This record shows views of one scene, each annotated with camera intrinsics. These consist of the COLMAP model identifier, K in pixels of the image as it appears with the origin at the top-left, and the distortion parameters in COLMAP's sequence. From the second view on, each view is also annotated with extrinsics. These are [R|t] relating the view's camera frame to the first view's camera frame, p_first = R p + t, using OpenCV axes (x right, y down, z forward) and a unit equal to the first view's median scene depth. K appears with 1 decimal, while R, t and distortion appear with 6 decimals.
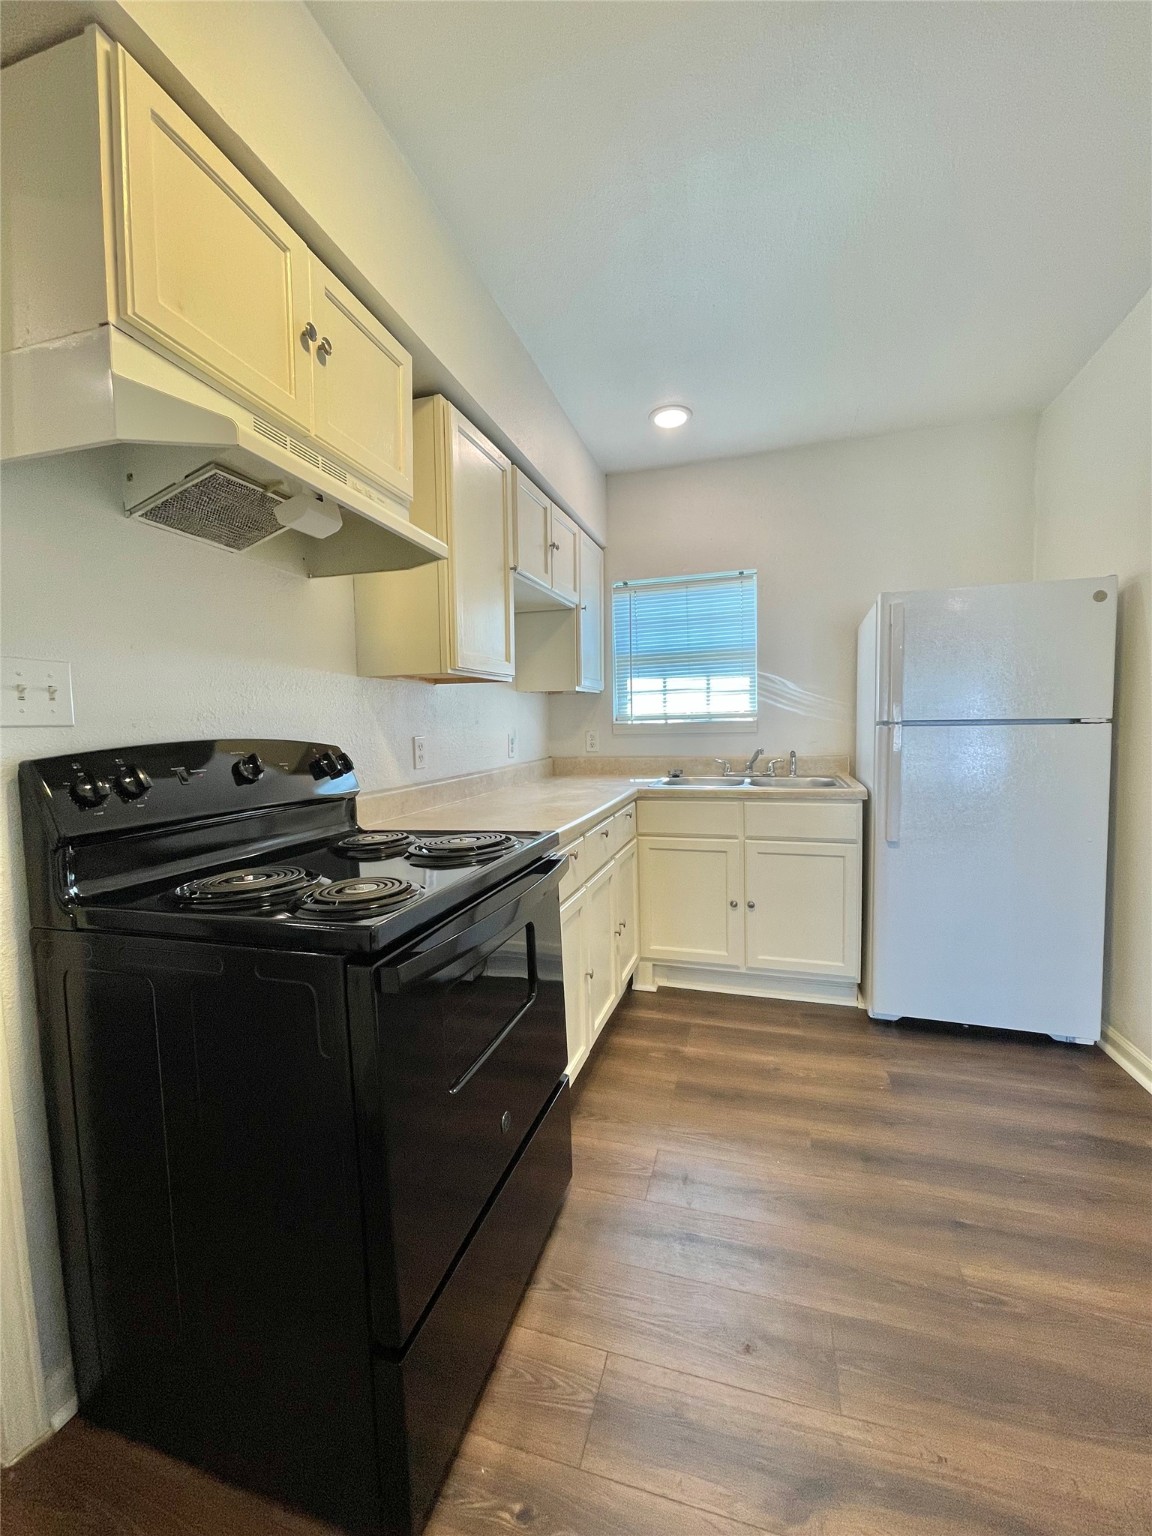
lens RADIAL K [[616.8, 0, 579.3], [0, 616.8, 769.1], [0, 0, 1]] dist [-0.001787, -0.002025]
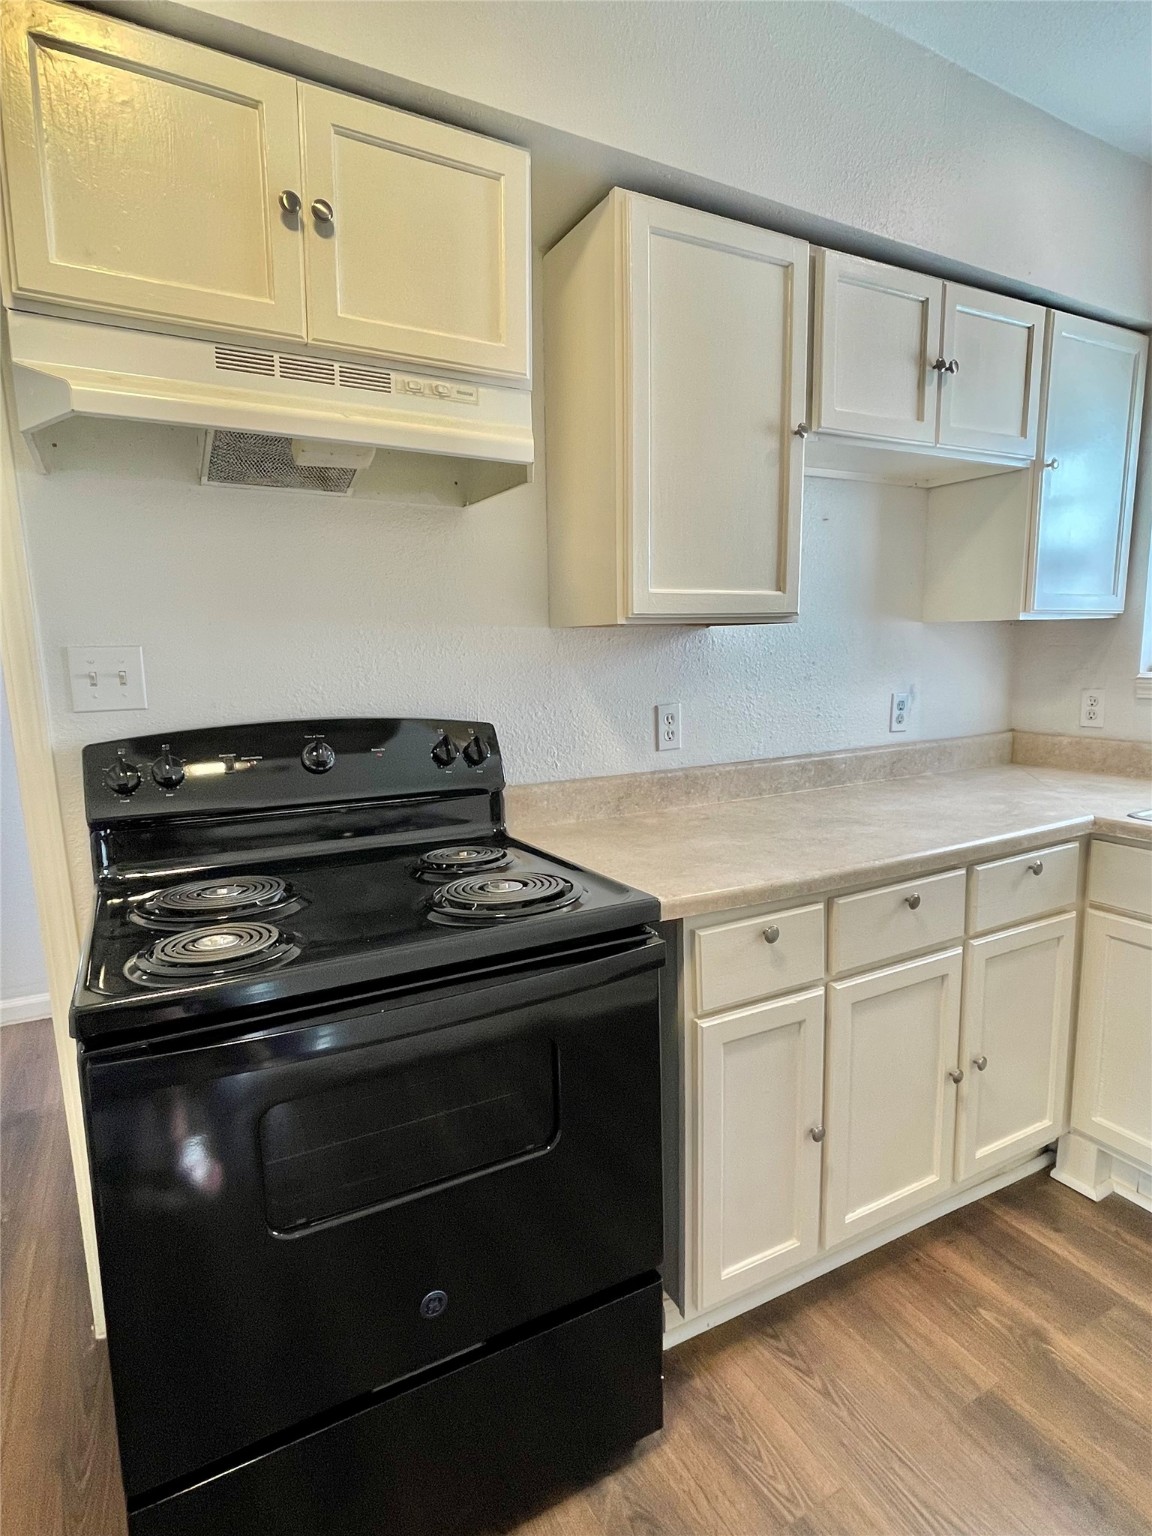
lens RADIAL K [[812.1, 0, 571.8], [0, 812.1, 768.0], [0, 0, 1]] dist [-0.009470, 0.003770]
pose [[0.708513, 0.112084, -0.696740, 0.322861], [-0.048663, 0.992716, 0.110212, -0.080037], [0.704018, -0.044182, 0.708806, 0.279492]]
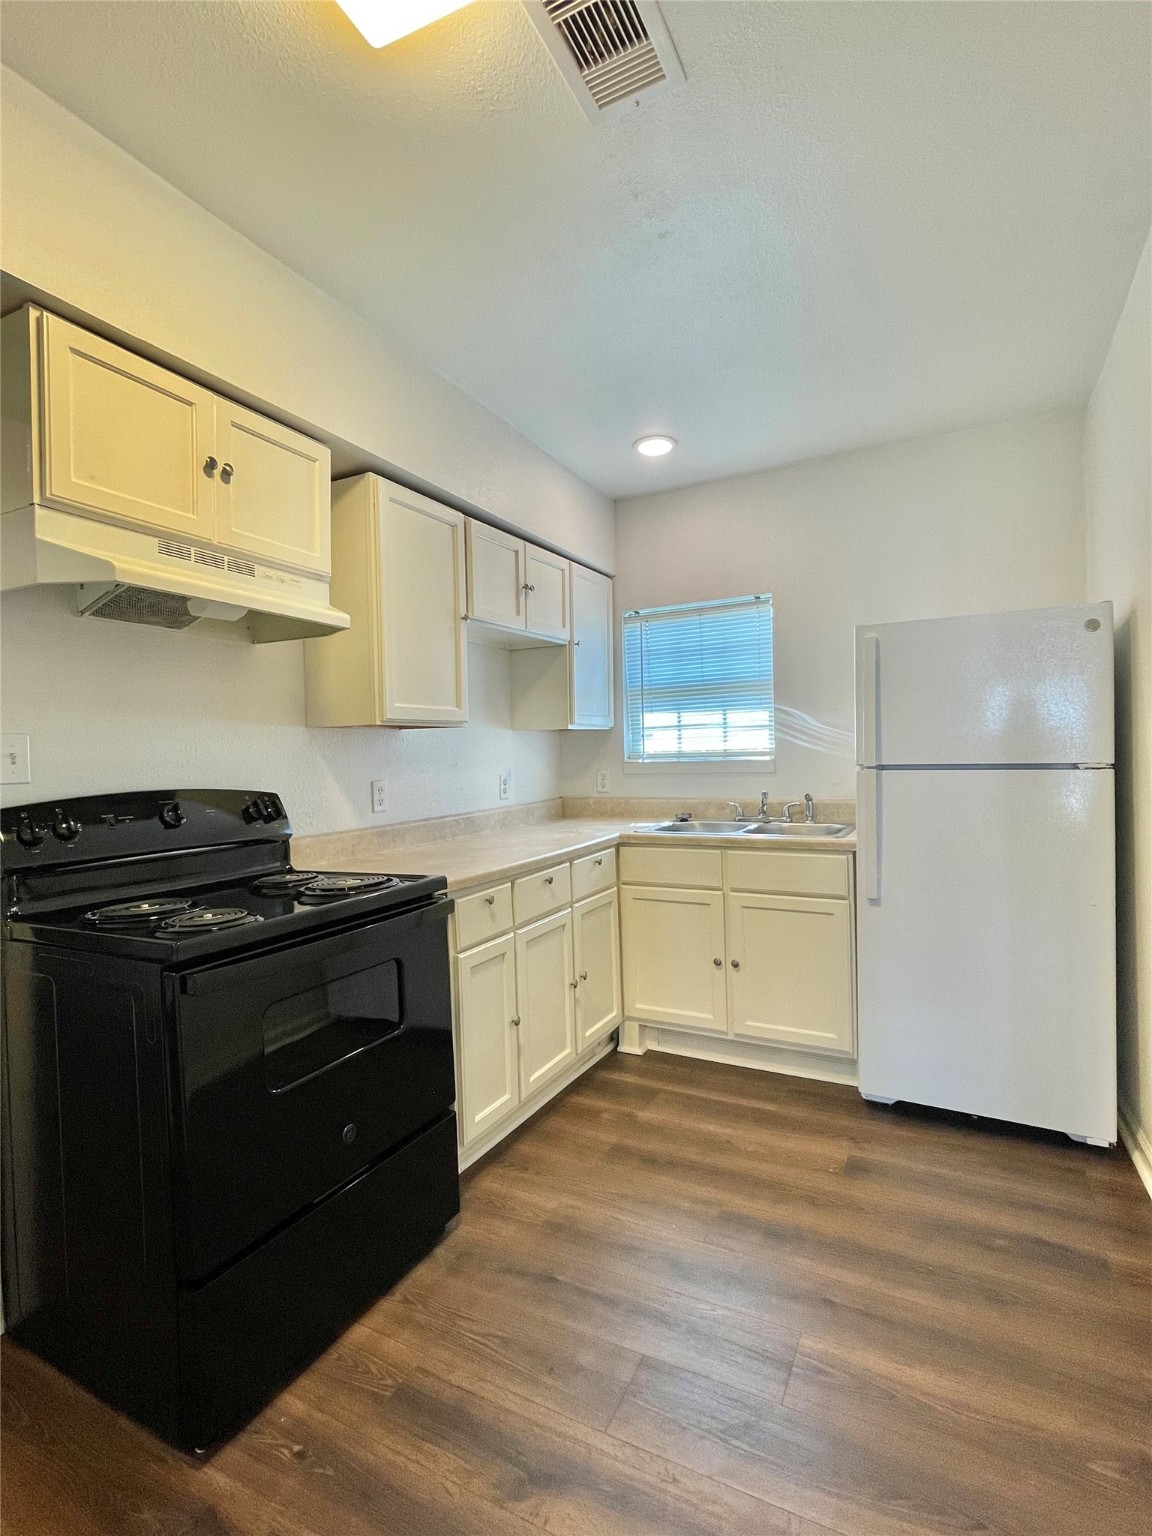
lens RADIAL K [[739.2, 0, 579.5], [0, 739.2, 767.6], [0, 0, 1]] dist [-0.003670, 0.000488]
pose [[0.982637, 0.000067, -0.185540, 0.312727], [-0.009080, 0.998819, -0.047724, -0.019873], [0.185318, 0.048580, 0.981477, -0.161141]]
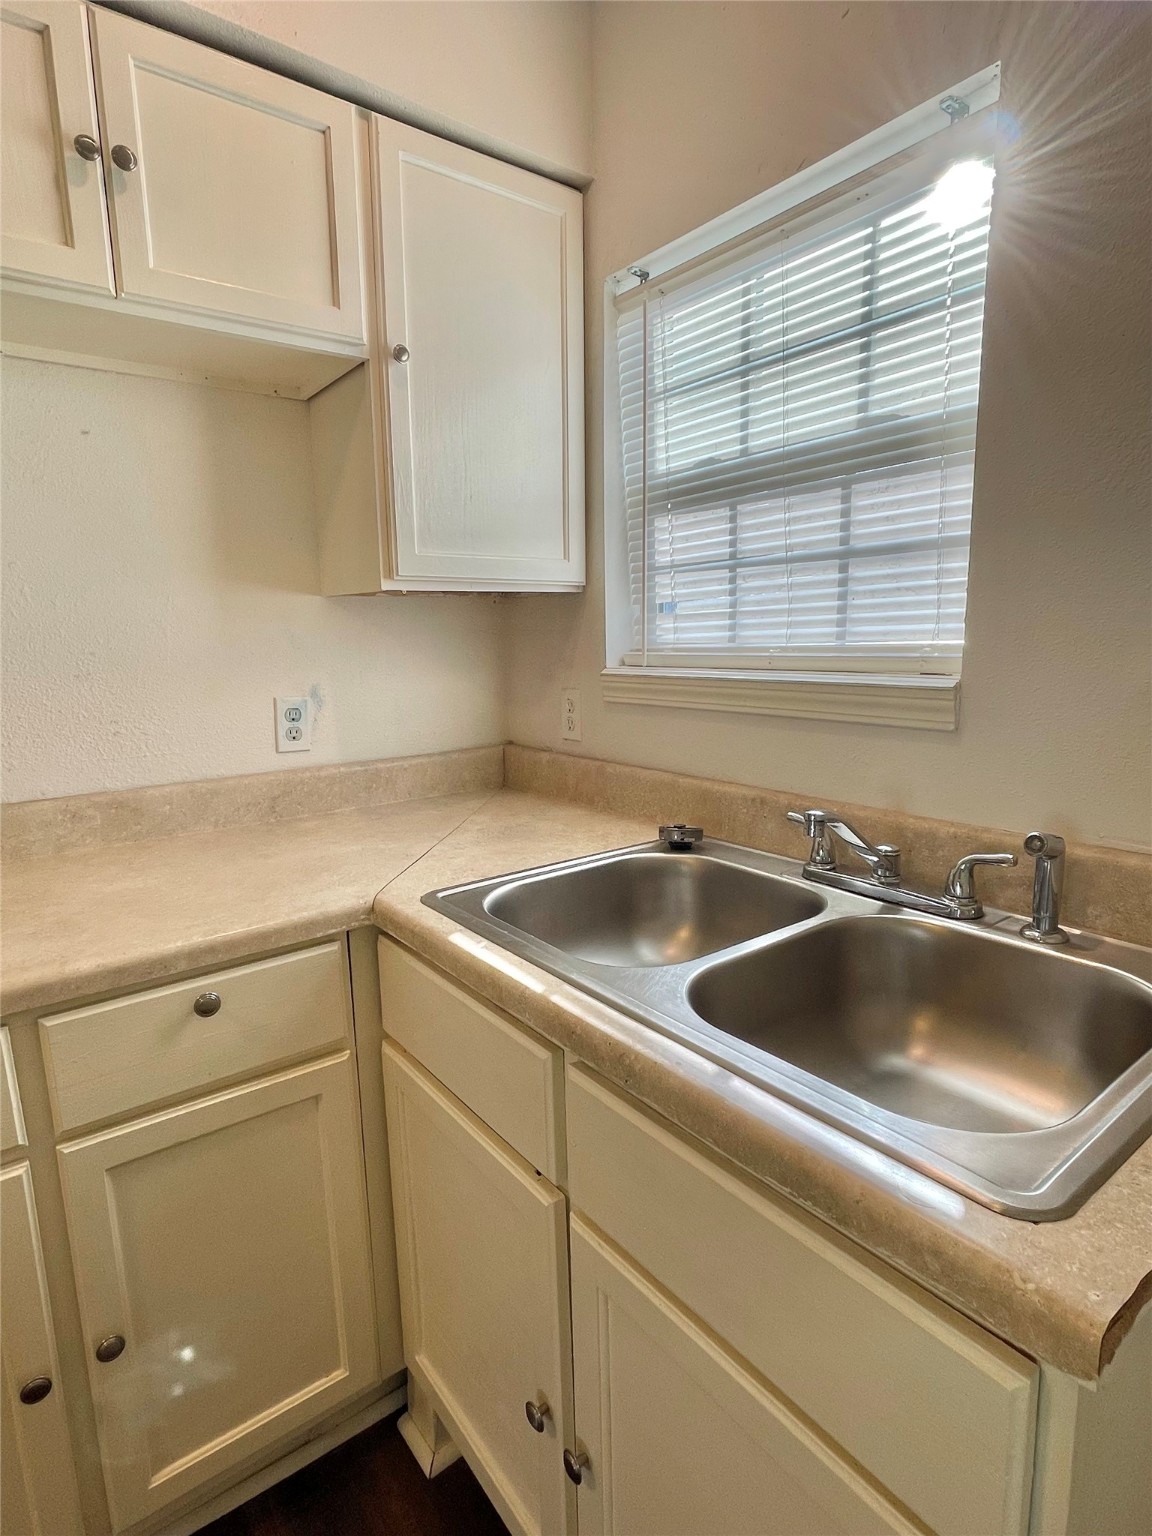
lens RADIAL K [[812.1, 0, 579.5], [0, 812.1, 765.3], [0, 0, 1]] dist [-0.009470, 0.003770]
pose [[0.815632, 0.103260, -0.569282, 0.535579], [-0.046824, 0.992498, 0.112939, -0.117913], [0.576673, -0.065461, 0.814348, 0.927867]]
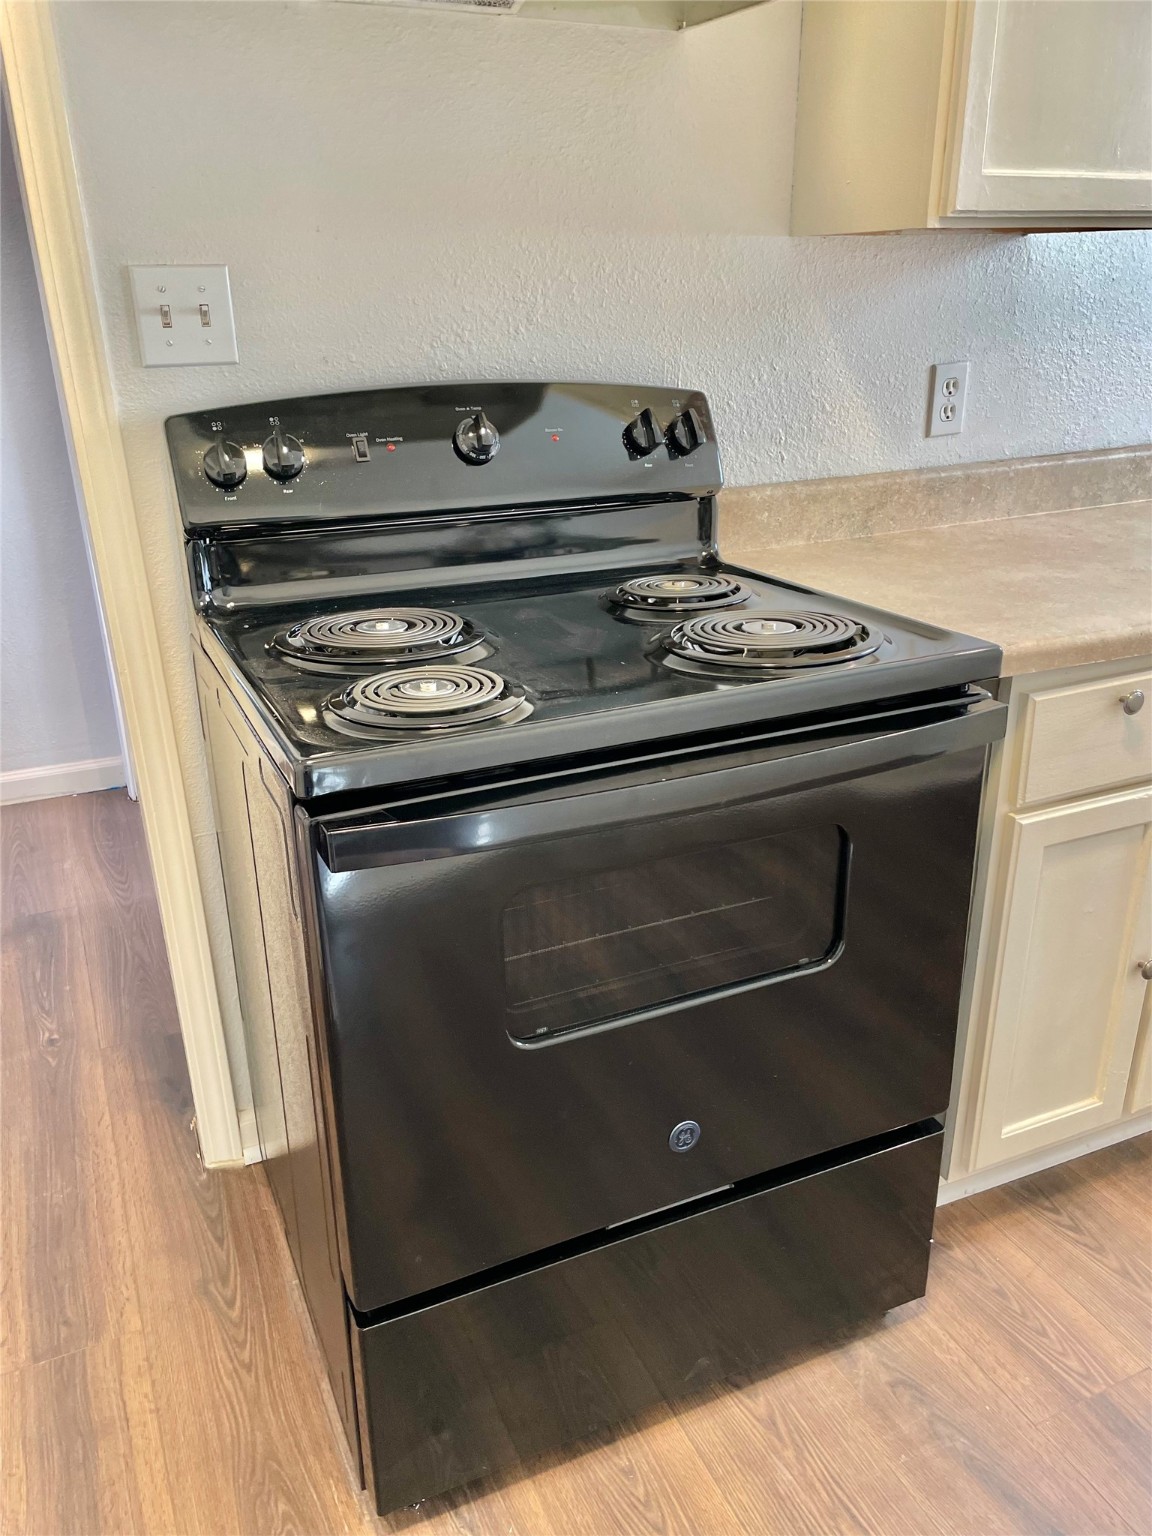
lens RADIAL K [[1196.8, 0, 559.8], [0, 1196.8, 778.3], [0, 0, 1]] dist [0.044174, -0.054152]
pose [[0.658838, 0.298532, -0.690515, 0.269860], [-0.051794, 0.933713, 0.354256, -0.069443], [0.750499, -0.197633, 0.630628, 0.160795]]
